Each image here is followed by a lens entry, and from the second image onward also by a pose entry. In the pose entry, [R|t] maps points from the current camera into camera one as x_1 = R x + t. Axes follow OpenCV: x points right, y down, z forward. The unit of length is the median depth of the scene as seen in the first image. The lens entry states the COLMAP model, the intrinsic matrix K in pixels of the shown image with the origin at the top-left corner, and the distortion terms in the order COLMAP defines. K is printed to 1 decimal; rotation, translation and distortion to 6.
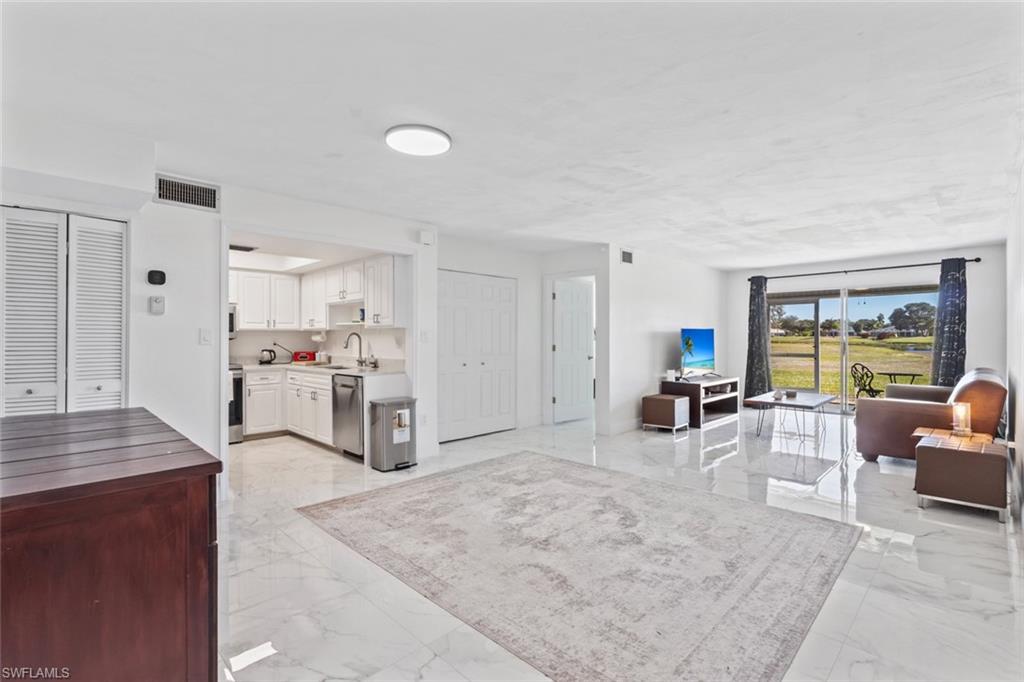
lens RADIAL K [[466.8, 0, 509.6], [0, 466.8, 338.7], [0, 0, 1]] dist [0.000784, 0.000006]
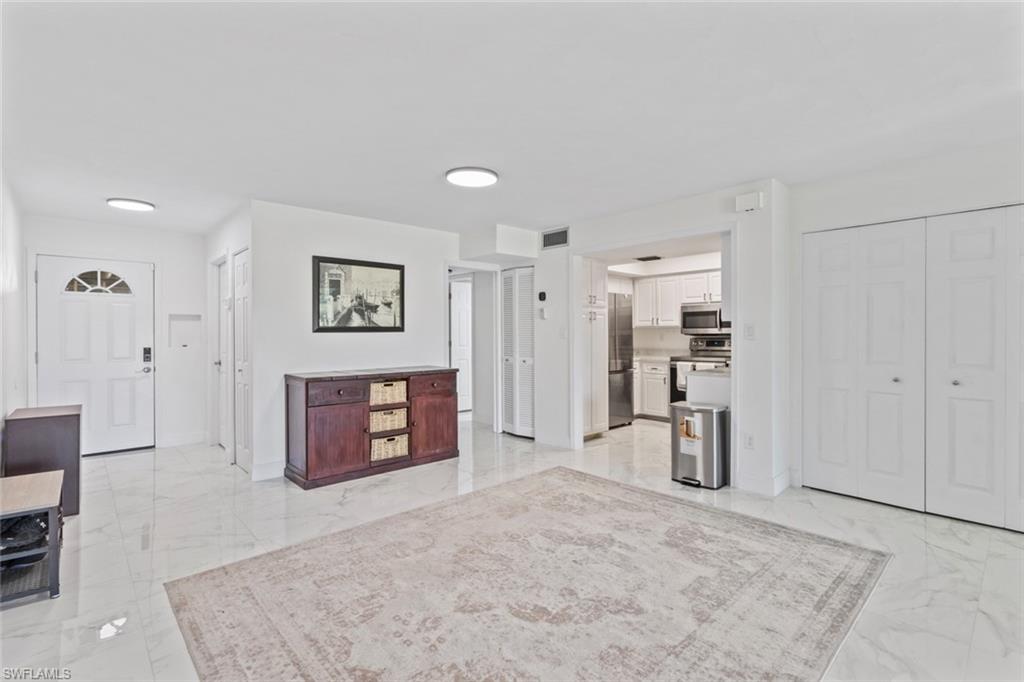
lens RADIAL K [[466.8, 0, 512.6], [0, 466.8, 333.2], [0, 0, 1]] dist [0.000784, 0.000006]
pose [[-0.029071, 0.002543, -0.999574, 0.783040], [-0.000301, 0.999997, 0.002553, -0.006163], [0.999577, 0.000375, -0.029070, 0.847366]]
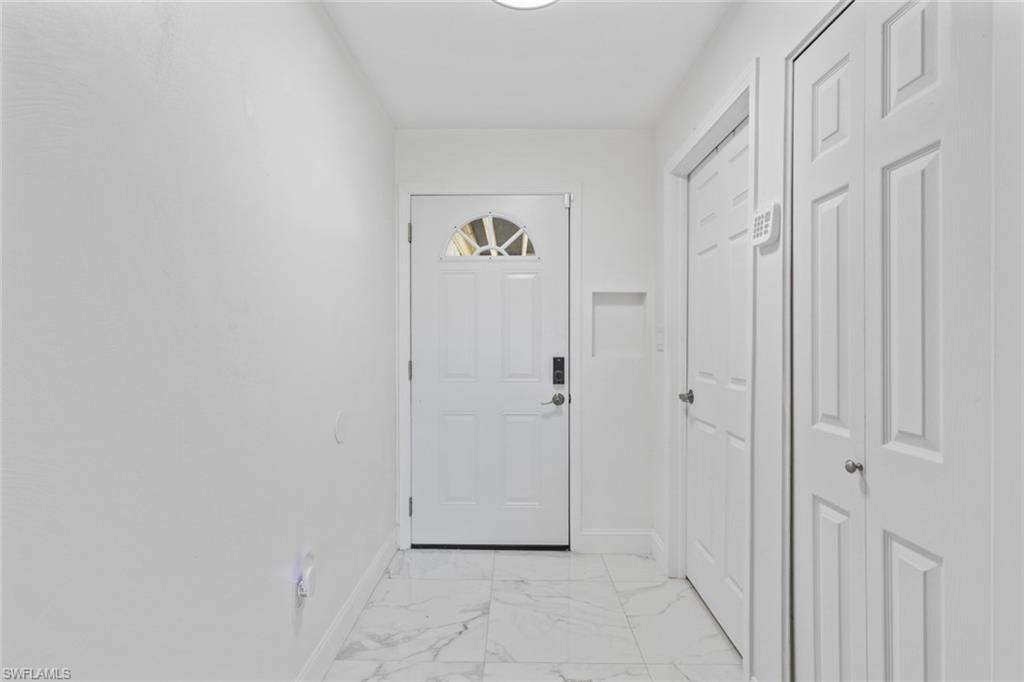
lens RADIAL K [[466.8, 0, 513.5], [0, 466.8, 338.1], [0, 0, 1]] dist [0.000784, 0.000006]
pose [[-0.706357, 0.006255, -0.707828, 0.444901], [0.001093, 0.999969, 0.007746, -0.001165], [0.707855, 0.004698, -0.706342, 0.564450]]
